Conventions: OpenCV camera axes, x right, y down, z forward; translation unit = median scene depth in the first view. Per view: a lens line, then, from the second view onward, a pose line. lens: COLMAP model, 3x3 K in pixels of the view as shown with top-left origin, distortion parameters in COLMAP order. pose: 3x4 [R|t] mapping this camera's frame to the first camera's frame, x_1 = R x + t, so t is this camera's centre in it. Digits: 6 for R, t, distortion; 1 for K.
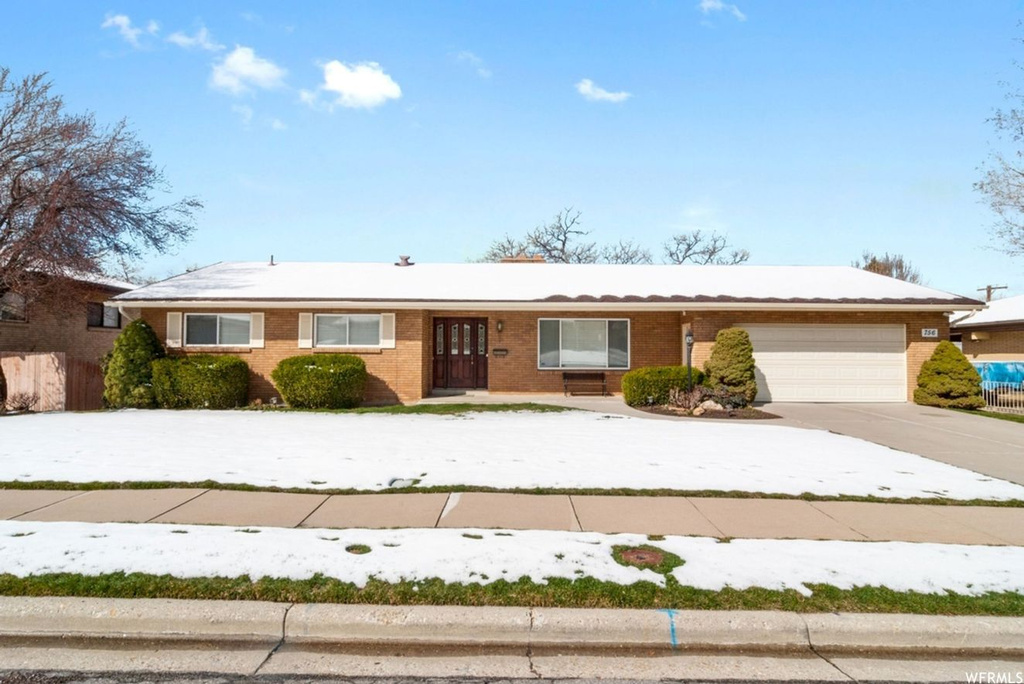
lens RADIAL K [[558.2, 0, 512.0], [0, 558.2, 342.0], [0, 0, 1]] dist [0.003116, 0.000654]
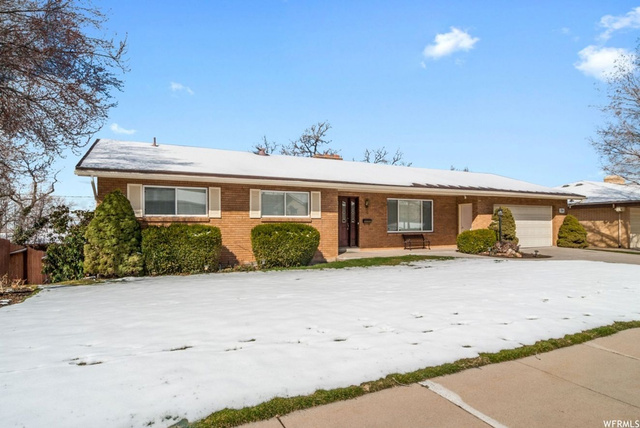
lens RADIAL K [[367.5, 0, 320.0], [0, 367.5, 214.0], [0, 0, 1]] dist [0.003254, 0.000514]
pose [[0.893745, 0.006201, 0.448532, -0.600507], [-0.004987, 0.999980, -0.003888, 0.004657], [-0.448547, 0.001238, 0.893758, 0.222003]]
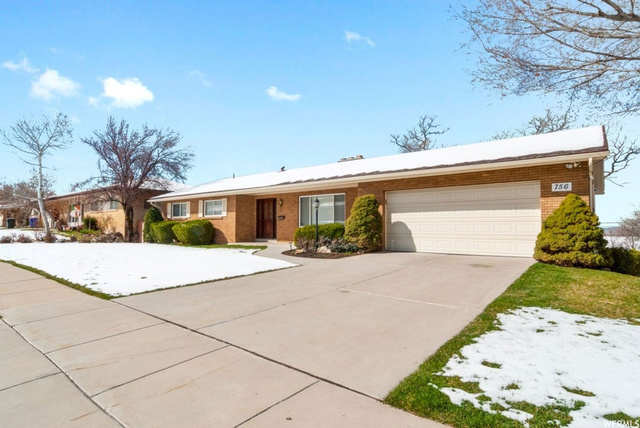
lens RADIAL K [[351.5, 0, 318.5], [0, 351.5, 228.6], [0, 0, 1]] dist [-0.000051, -0.000094]
pose [[0.769893, -0.001496, -0.638171, 0.813848], [0.013752, 0.999804, 0.014247, 0.041293], [0.638025, -0.019745, 0.769763, 0.263797]]
